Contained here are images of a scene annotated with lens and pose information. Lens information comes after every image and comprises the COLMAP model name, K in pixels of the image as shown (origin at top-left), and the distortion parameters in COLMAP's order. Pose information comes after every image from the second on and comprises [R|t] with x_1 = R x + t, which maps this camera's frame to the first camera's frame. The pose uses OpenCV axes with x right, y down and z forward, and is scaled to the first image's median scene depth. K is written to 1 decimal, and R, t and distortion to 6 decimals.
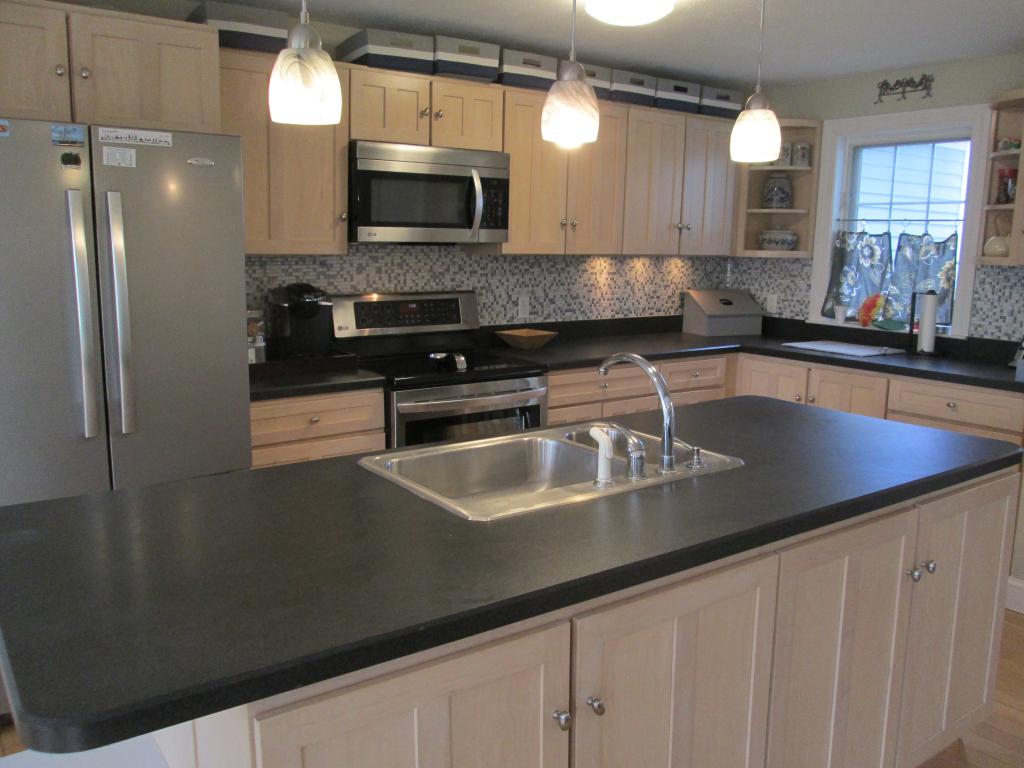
lens RADIAL K [[861.3, 0, 512.8], [0, 861.3, 384.0], [0, 0, 1]] dist [-0.048207, 0.007957]
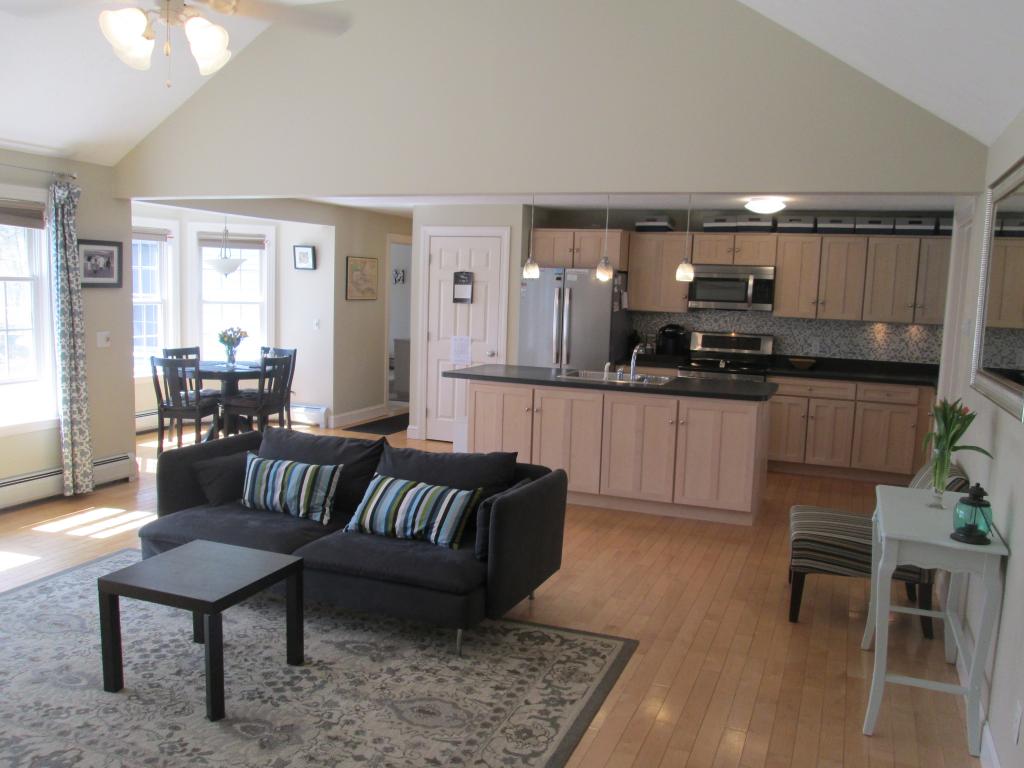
lens RADIAL K [[861.3, 0, 512.8], [0, 861.3, 386.0], [0, 0, 1]] dist [-0.048207, 0.007957]
pose [[0.533910, 0.105280, -0.838961, 1.170478], [-0.164677, 0.986165, 0.018952, 0.059152], [0.829350, 0.128039, 0.543861, -0.478865]]
